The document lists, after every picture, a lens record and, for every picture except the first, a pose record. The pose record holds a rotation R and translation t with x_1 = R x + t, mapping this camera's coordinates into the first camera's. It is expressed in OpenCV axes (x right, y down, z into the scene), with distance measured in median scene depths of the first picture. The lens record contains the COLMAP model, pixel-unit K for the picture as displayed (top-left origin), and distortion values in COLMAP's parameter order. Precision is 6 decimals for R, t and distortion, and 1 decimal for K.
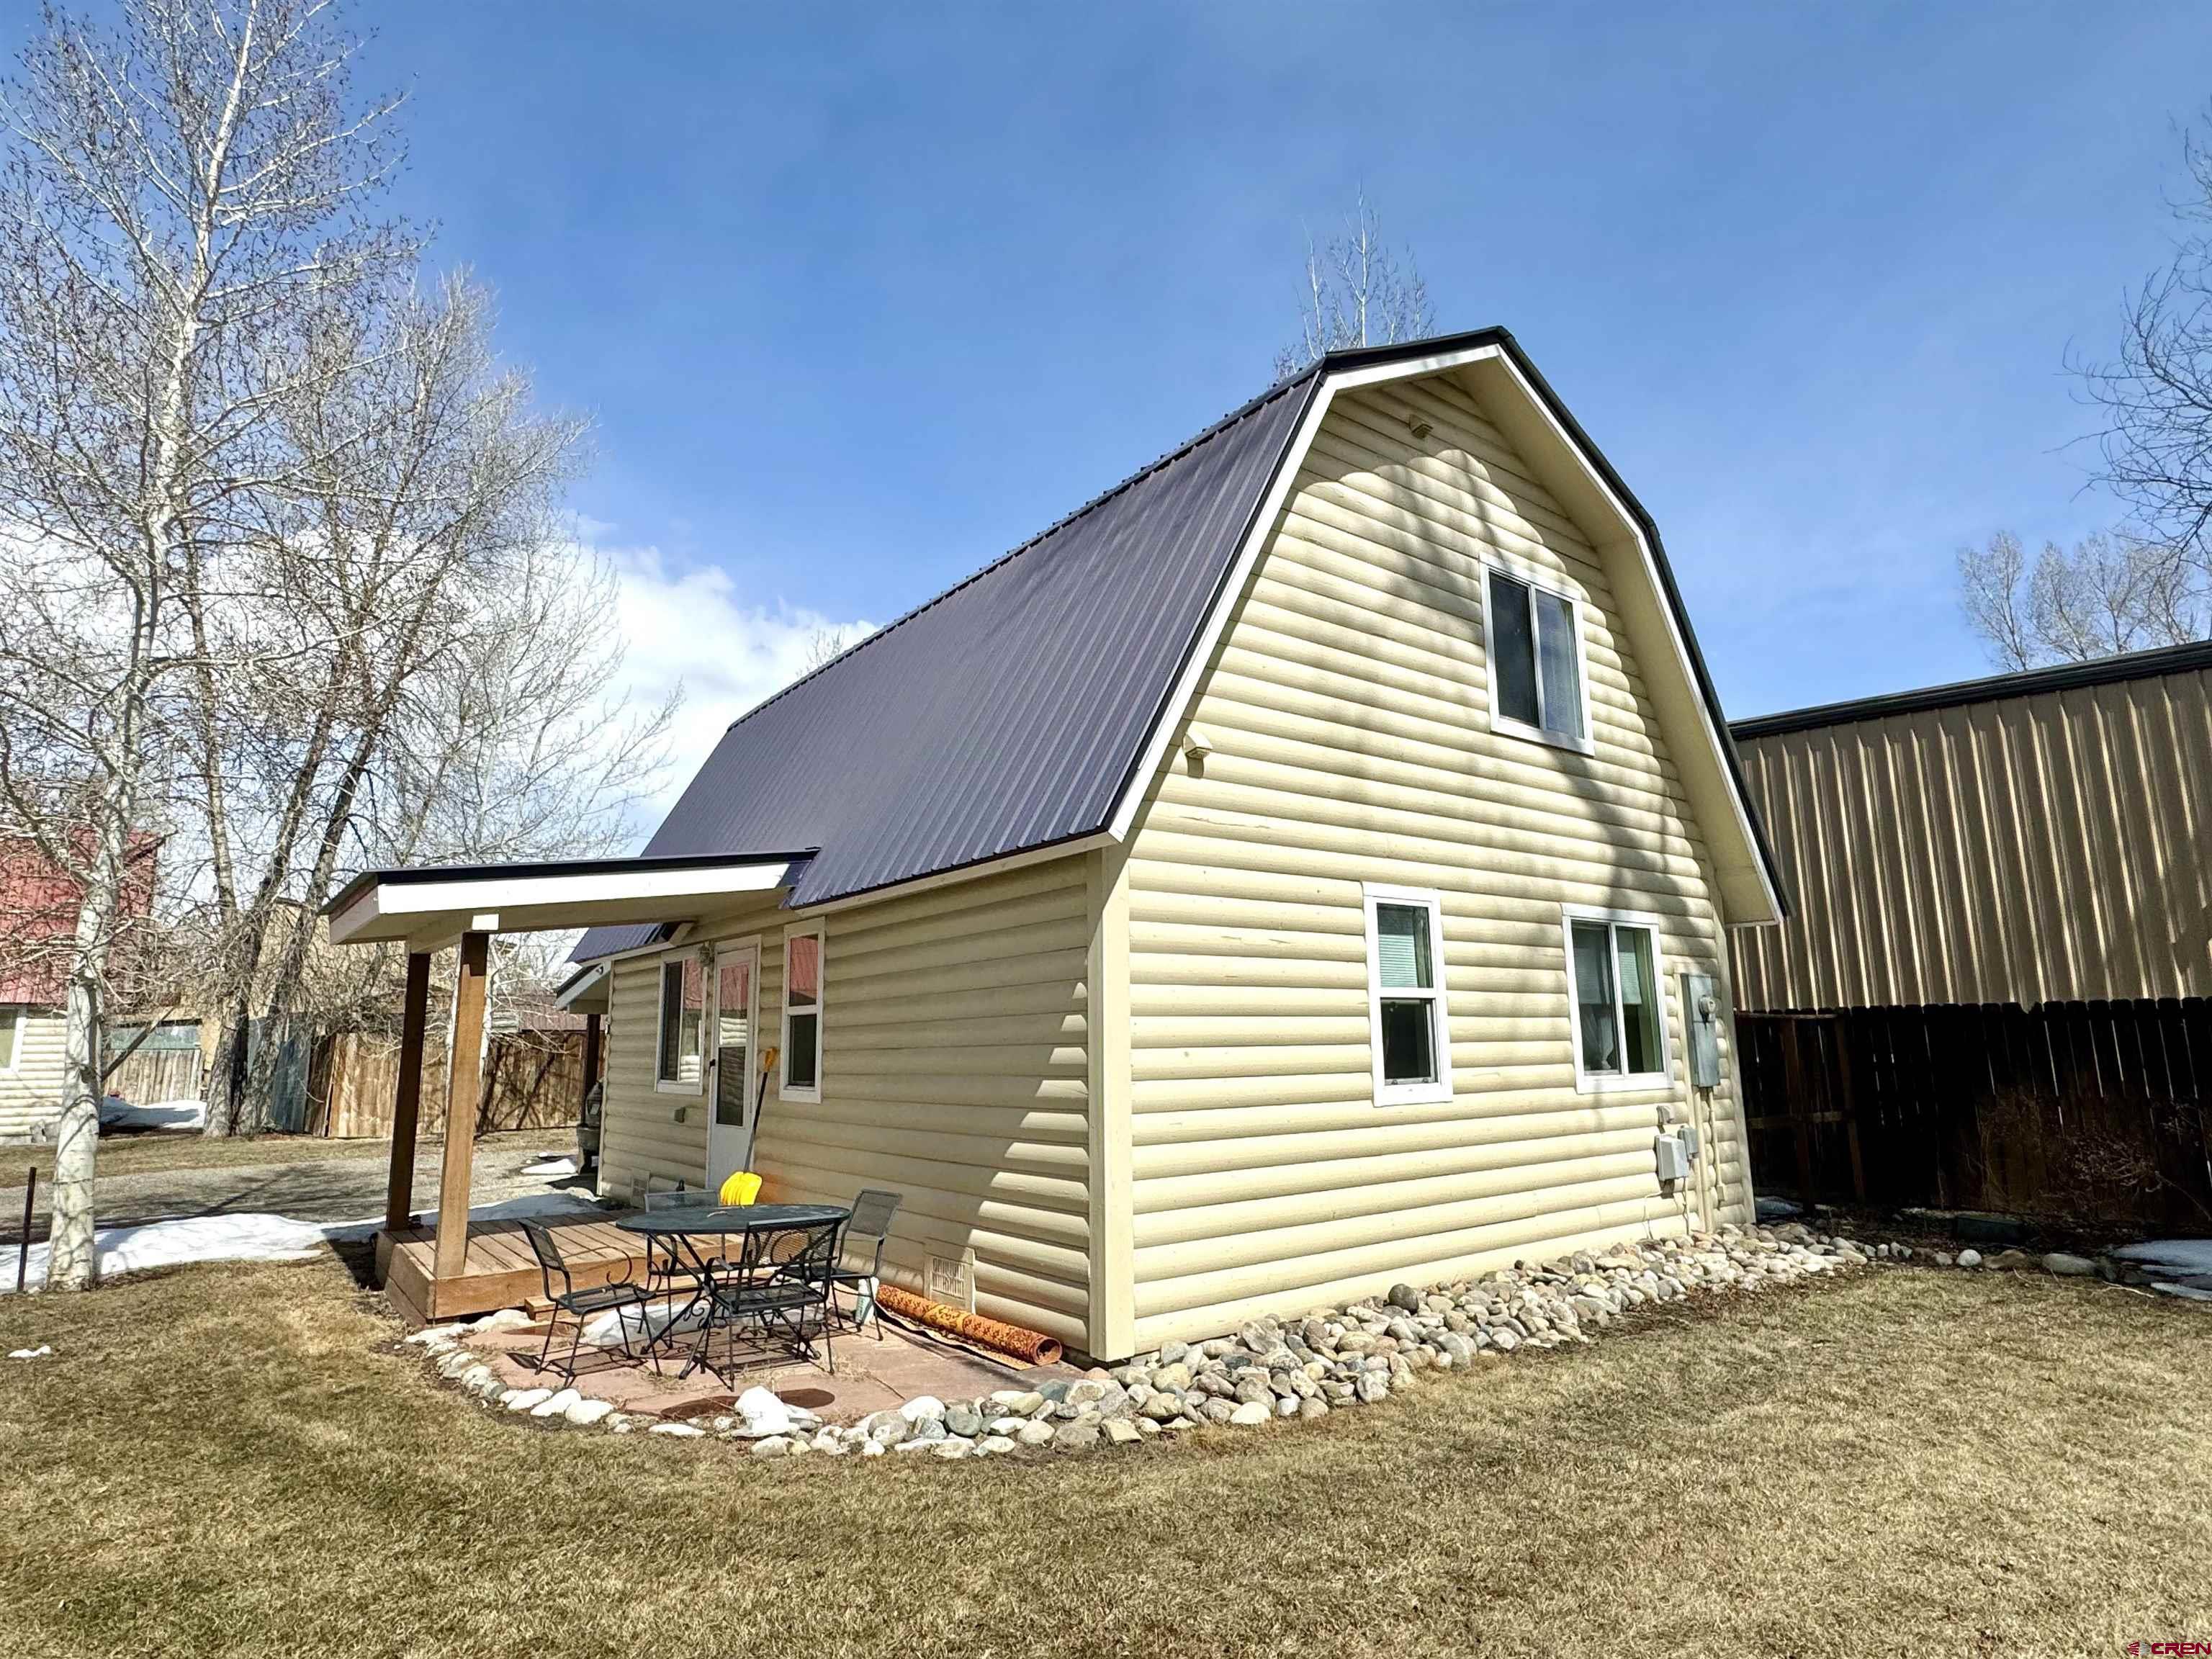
lens RADIAL K [[1184.4, 0, 1110.7], [0, 1184.4, 836.5], [0, 0, 1]] dist [-0.000457, -0.000563]
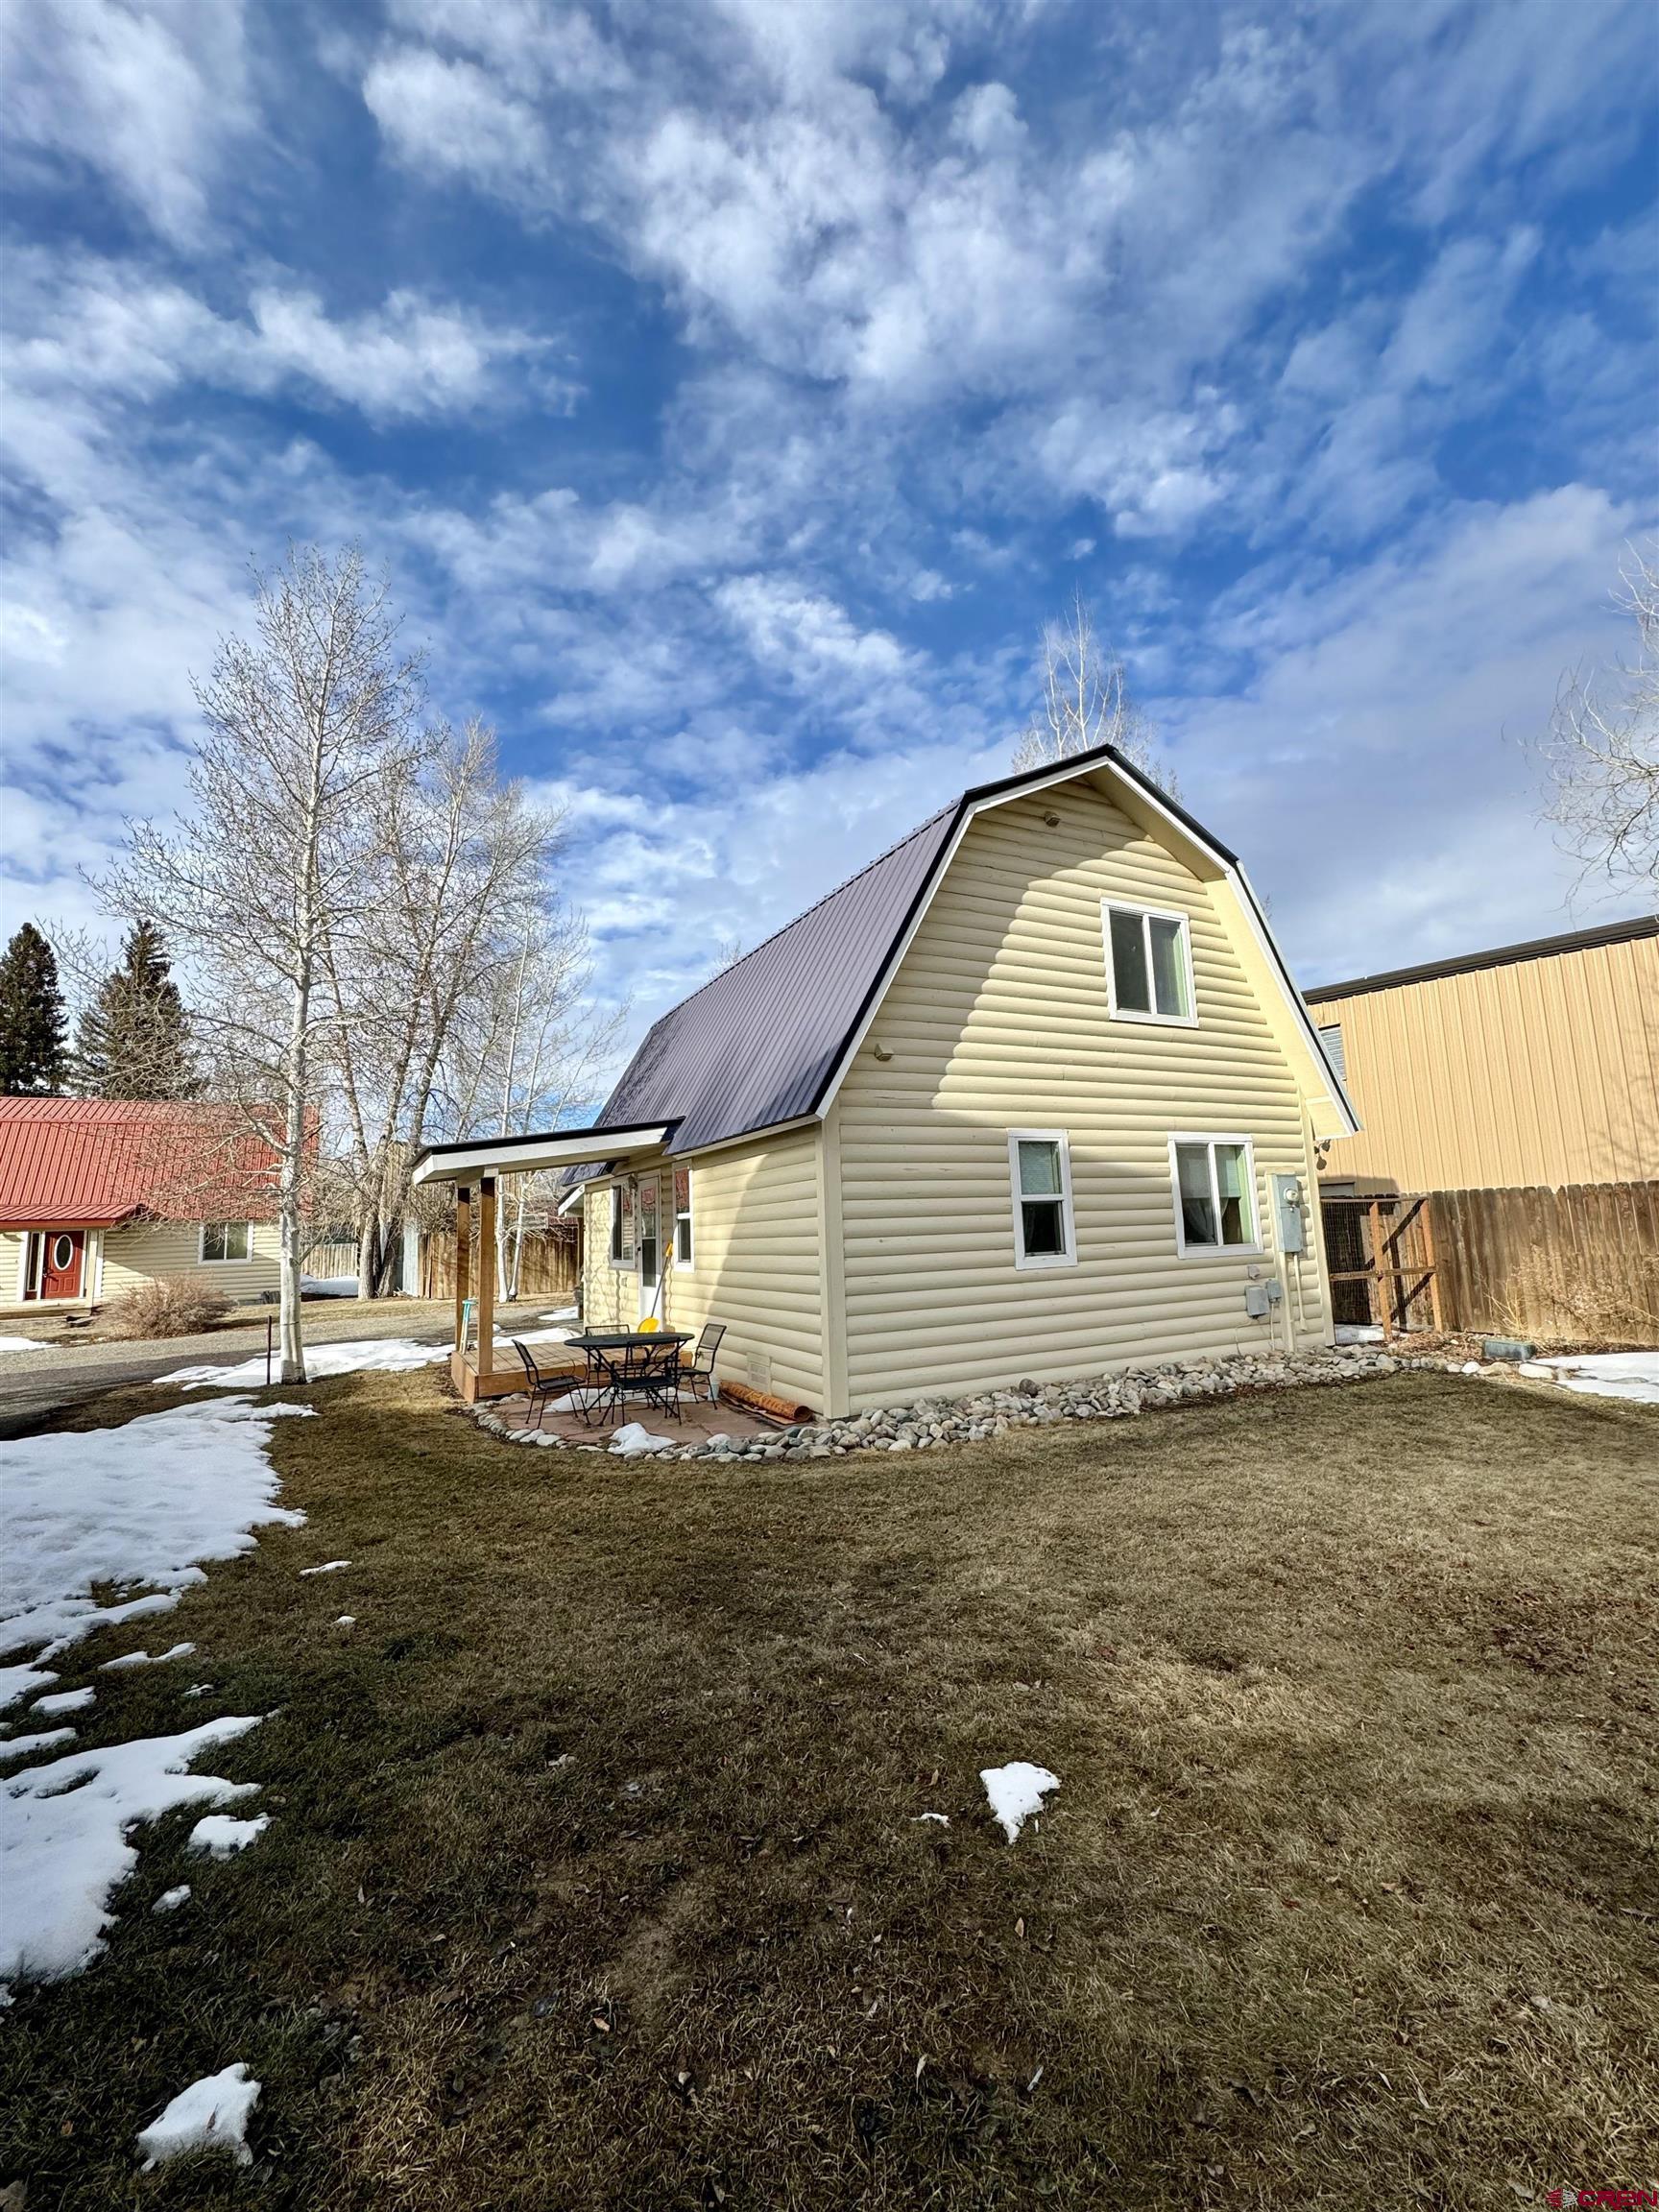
lens RADIAL K [[898.7, 0, 827.8], [0, 898.7, 1106.7], [0, 0, 1]] dist [-0.003864, -0.000130]
pose [[0.985406, -0.045818, -0.163938, 0.170362], [0.052687, 0.997895, 0.037800, -0.045892], [0.161861, -0.045886, 0.985746, -0.203104]]
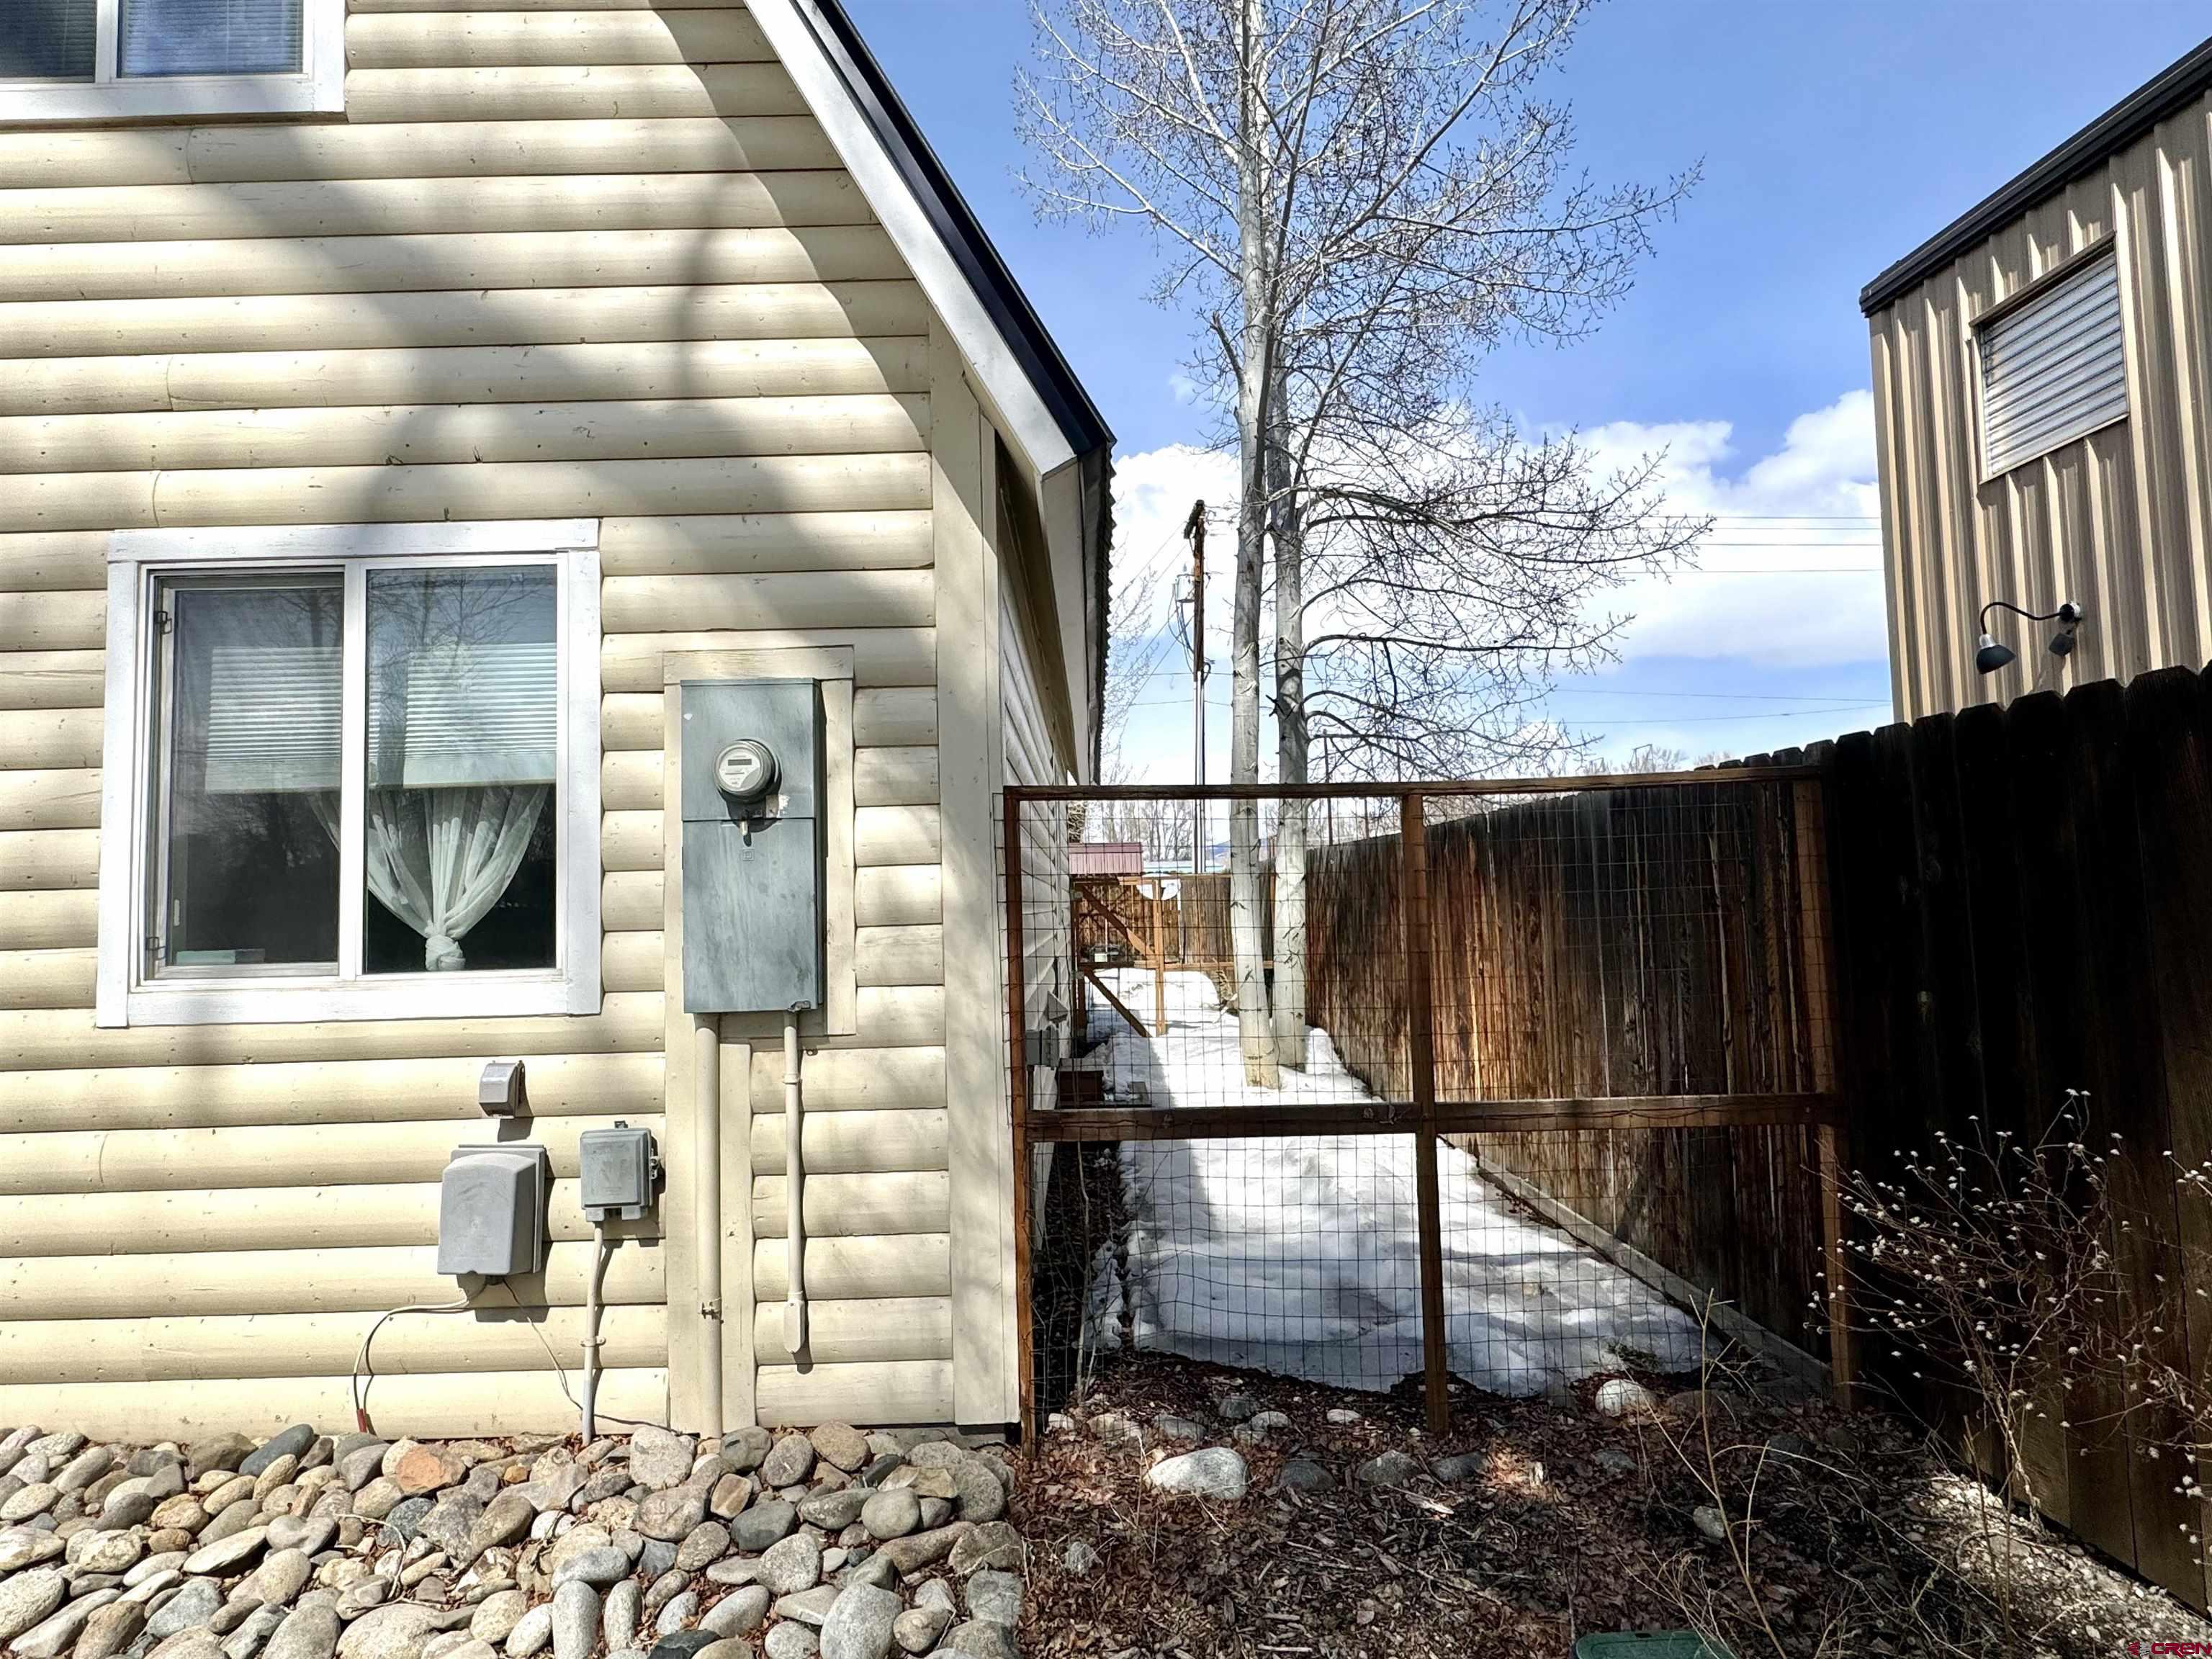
lens RADIAL K [[1184.4, 0, 1099.9], [0, 1184.4, 815.7], [0, 0, 1]] dist [-0.000457, -0.000563]
pose [[0.794301, -0.040691, -0.606161, 0.990065], [0.118852, 0.988883, 0.089359, 0.173499], [0.595786, -0.143021, 0.790306, 1.007937]]
